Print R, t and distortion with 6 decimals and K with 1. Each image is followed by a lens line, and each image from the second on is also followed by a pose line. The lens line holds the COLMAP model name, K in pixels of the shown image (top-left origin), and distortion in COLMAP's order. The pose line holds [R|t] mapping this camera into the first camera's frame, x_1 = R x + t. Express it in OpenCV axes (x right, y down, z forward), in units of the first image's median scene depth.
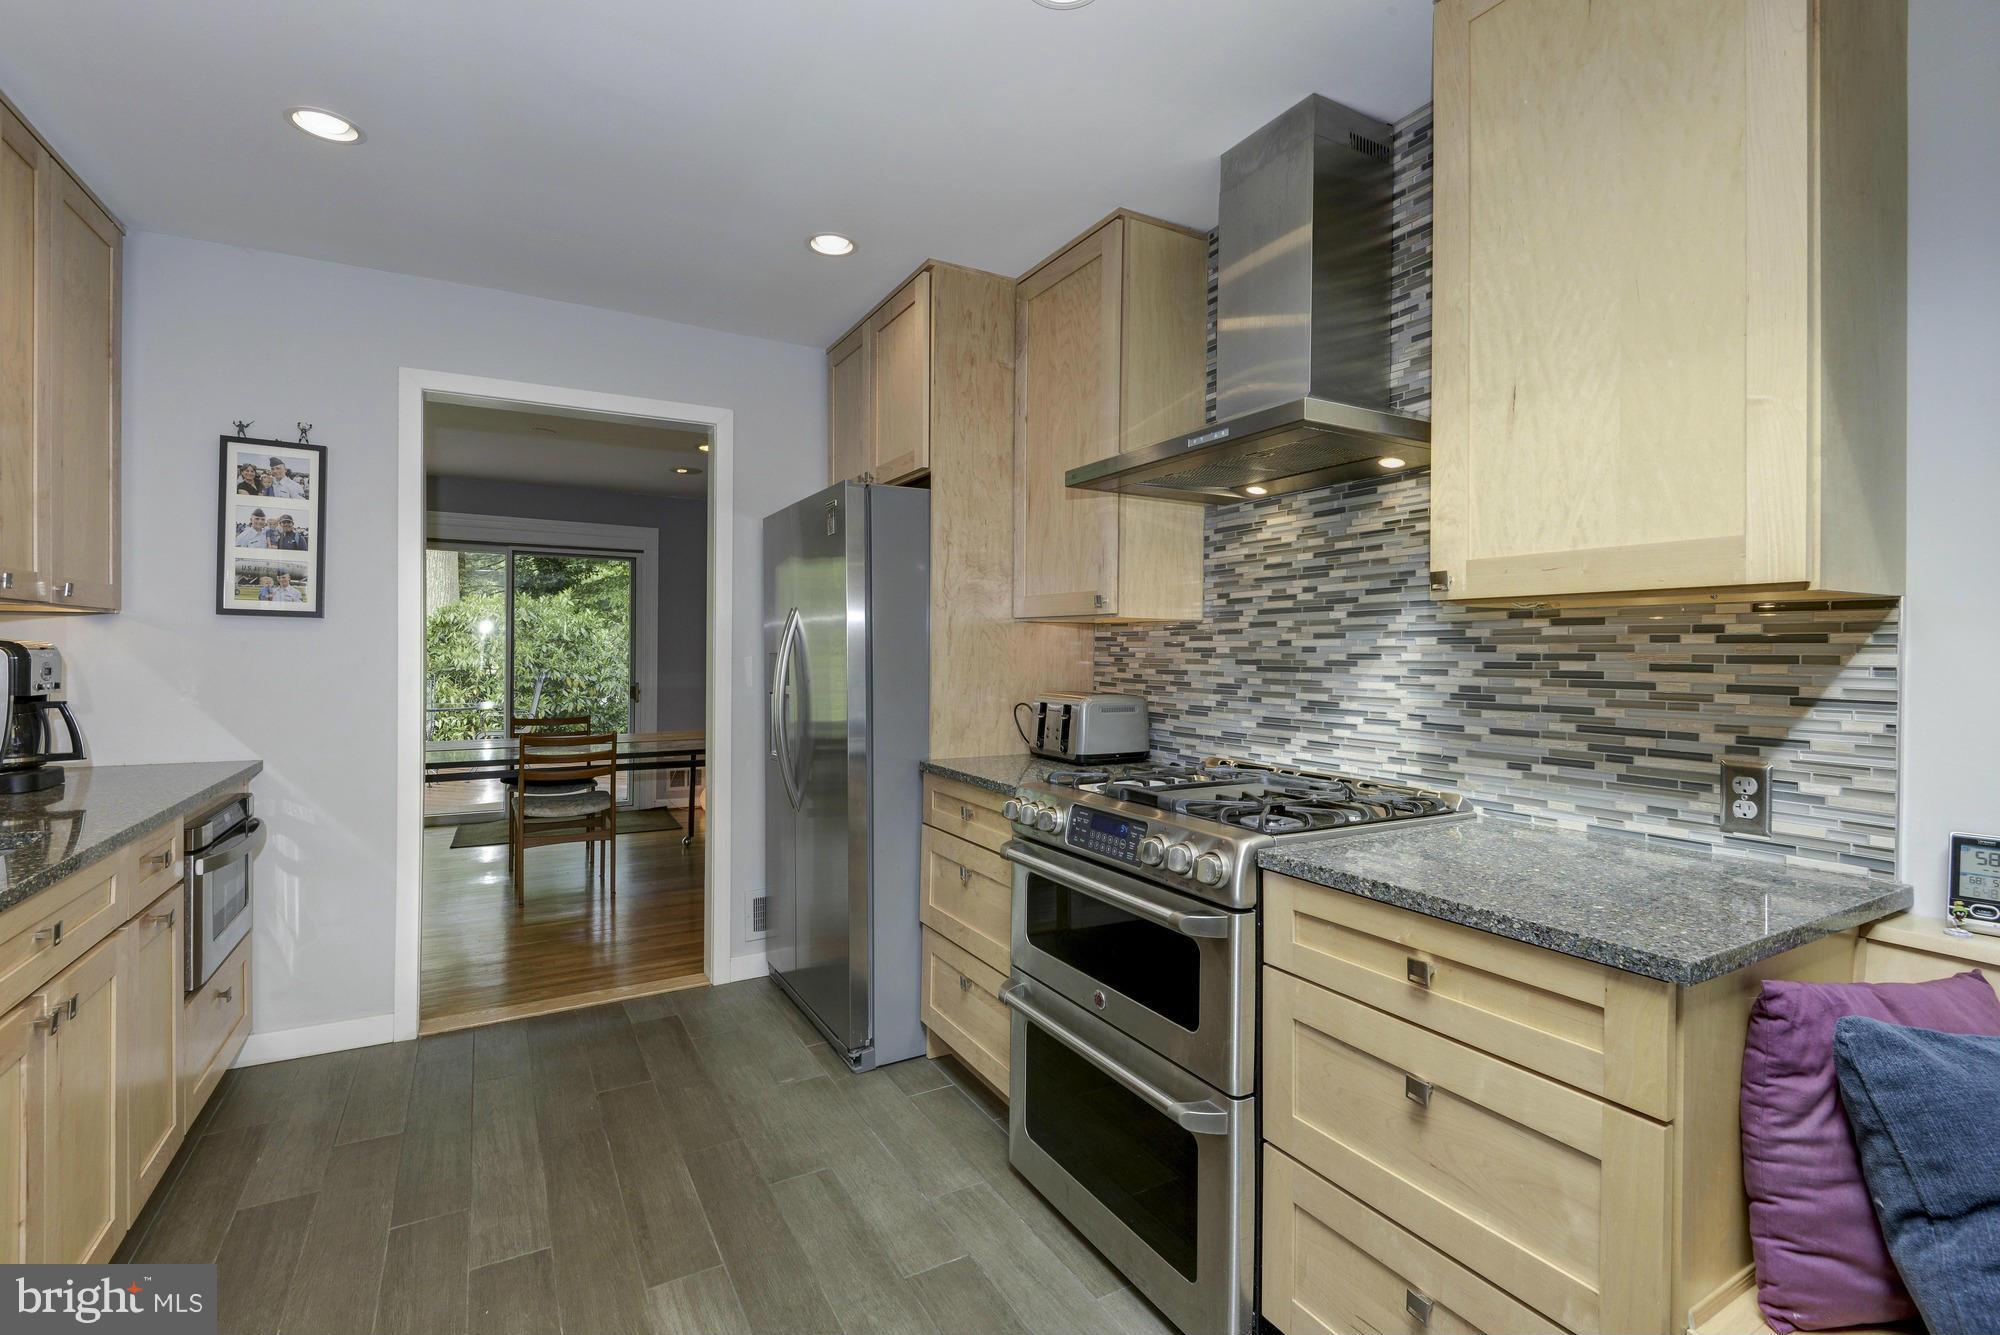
lens RADIAL K [[916.6, 0, 966.4], [0, 916.6, 665.8], [0, 0, 1]] dist [0.027426, -0.017643]
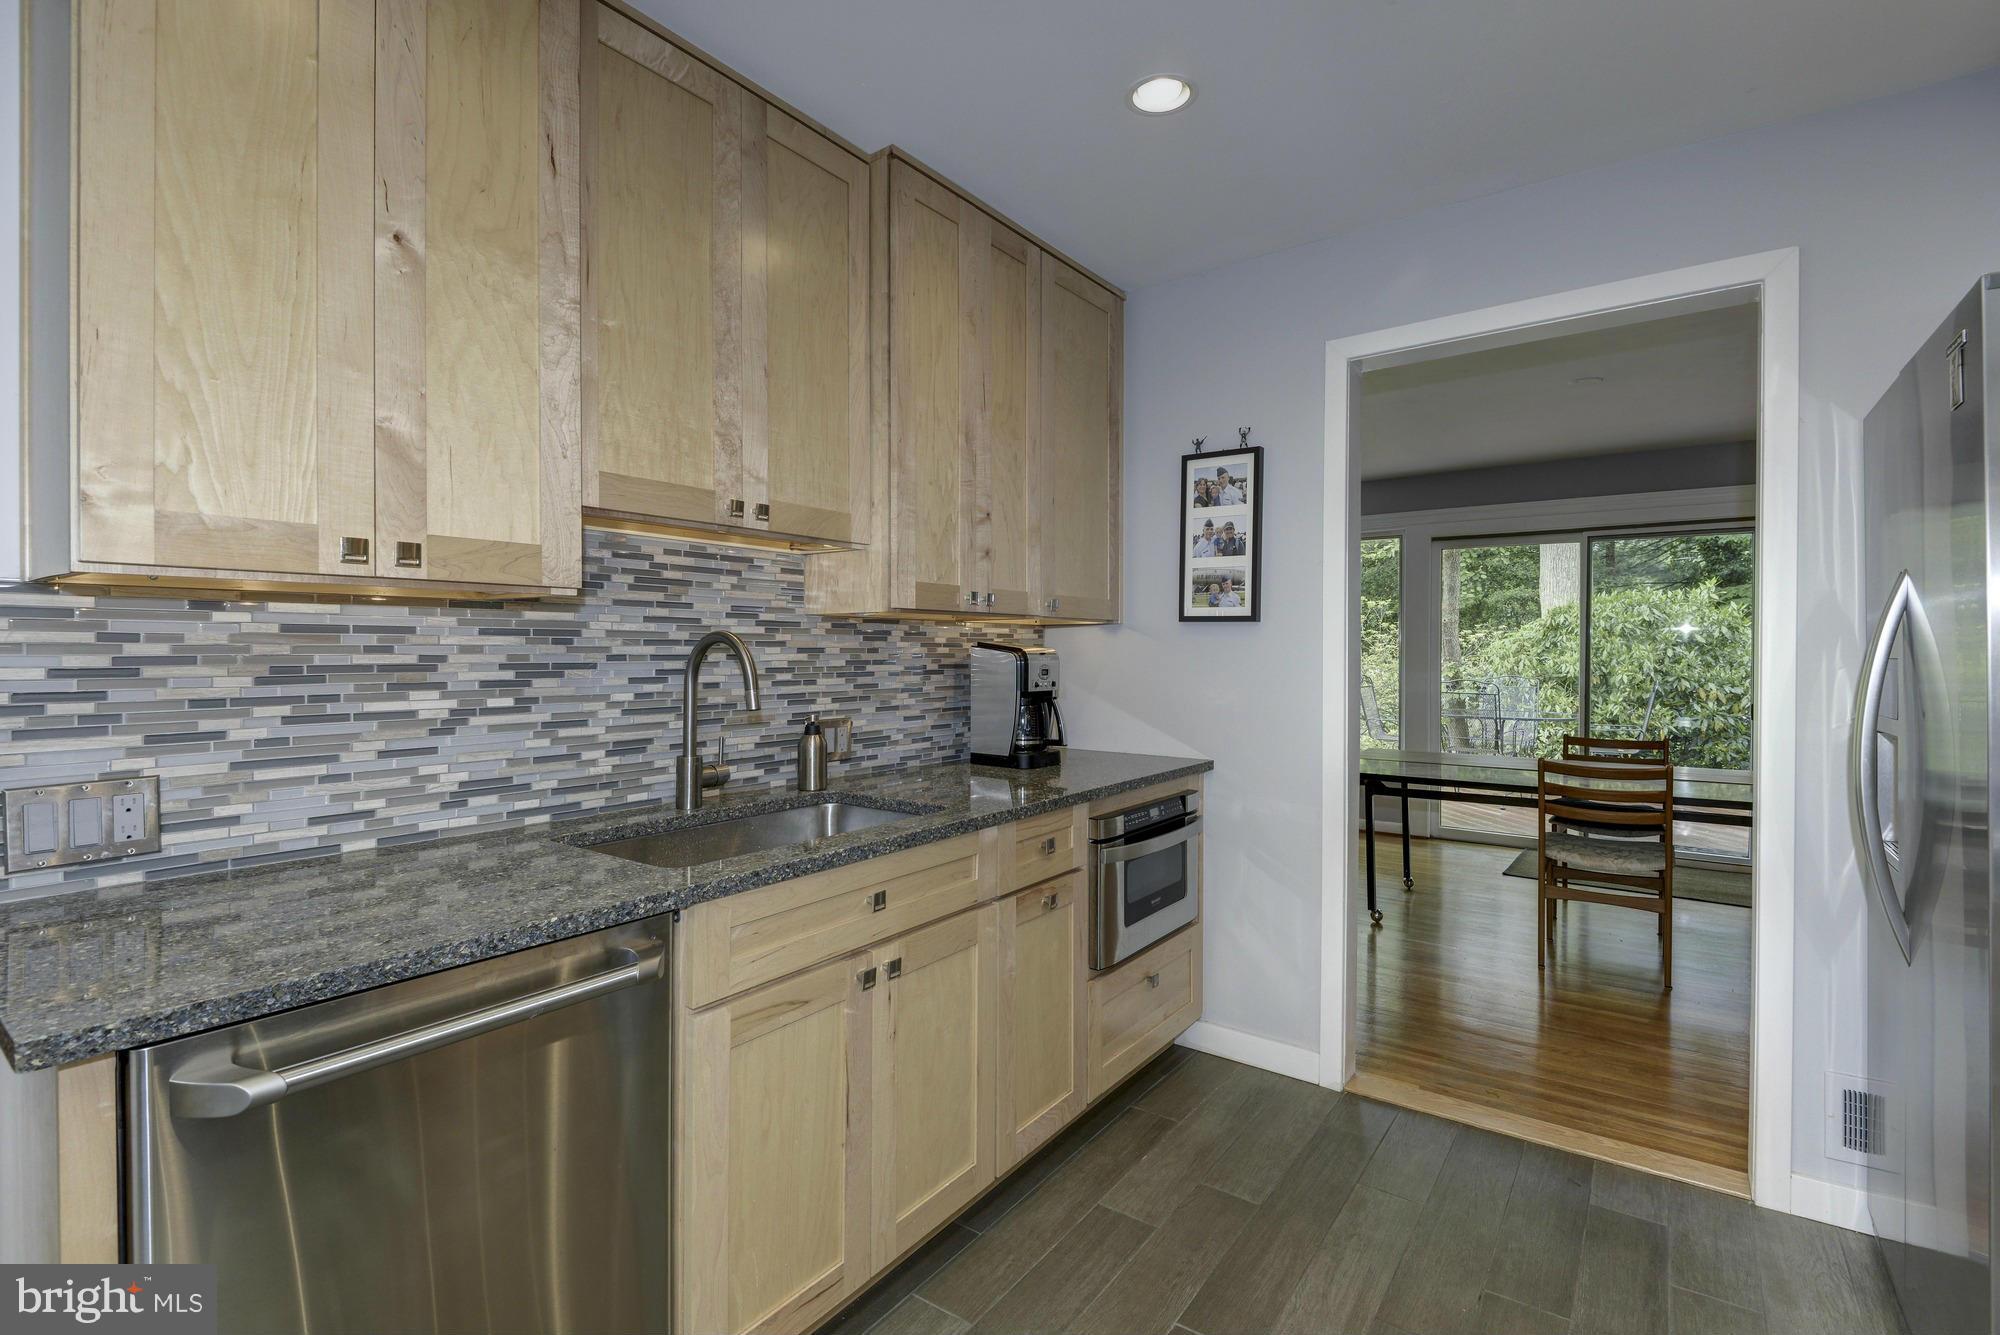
lens RADIAL K [[916.6, 0, 966.4], [0, 916.6, 665.8], [0, 0, 1]] dist [0.027426, -0.017643]
pose [[0.442203, 0.008695, -0.896873, 0.045078], [-0.013473, 0.999905, 0.003051, -0.003964], [0.896814, 0.010734, 0.442278, 0.295770]]
